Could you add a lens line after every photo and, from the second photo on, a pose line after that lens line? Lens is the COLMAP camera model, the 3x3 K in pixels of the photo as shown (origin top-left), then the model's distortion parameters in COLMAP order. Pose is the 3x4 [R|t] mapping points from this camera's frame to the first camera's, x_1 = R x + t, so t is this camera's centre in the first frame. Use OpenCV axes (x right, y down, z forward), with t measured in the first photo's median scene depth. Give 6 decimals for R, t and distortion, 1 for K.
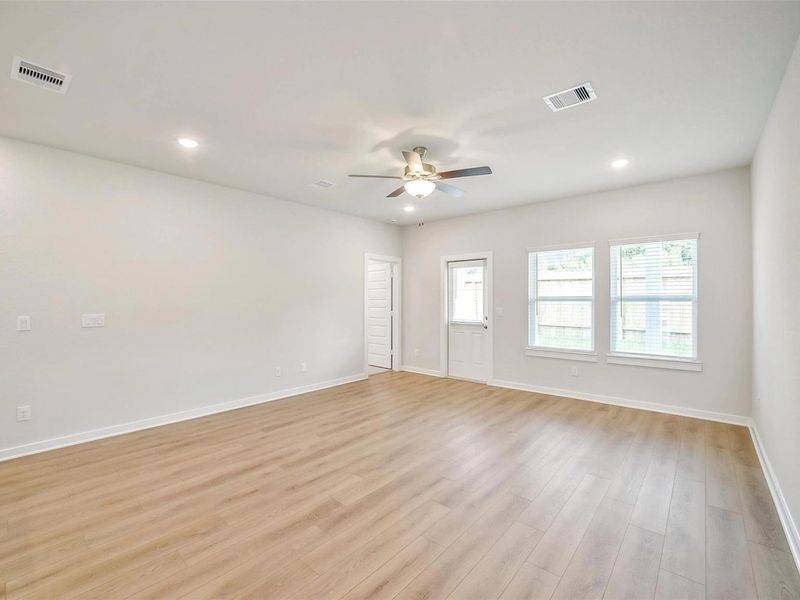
lens RADIAL K [[345.2, 0, 404.4], [0, 345.2, 300.9], [0, 0, 1]] dist [-0.035778, 0.000379]
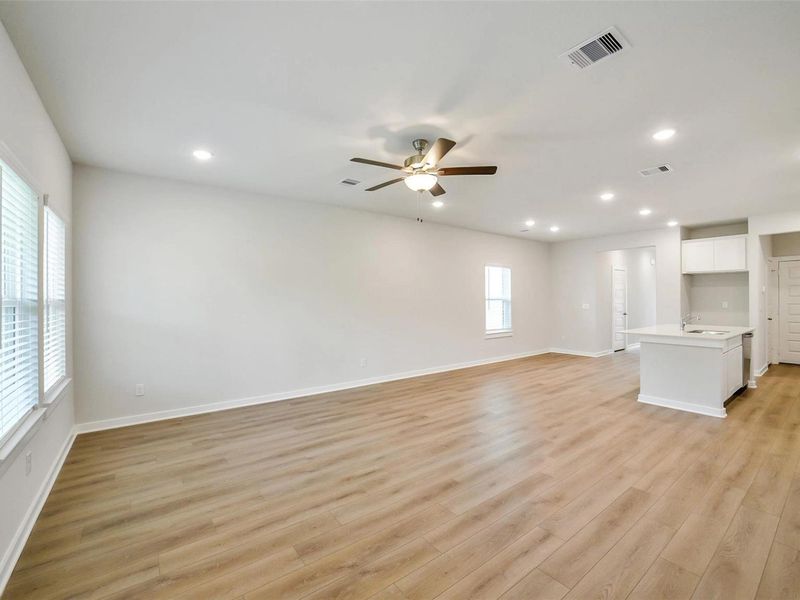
lens RADIAL K [[345.2, 0, 404.4], [0, 345.2, 300.9], [0, 0, 1]] dist [-0.035778, 0.000379]
pose [[-0.977742, 0.008300, 0.209645, -0.102036], [0.009720, 0.999936, 0.005742, -0.004834], [-0.209584, 0.007651, -0.977761, 1.860976]]
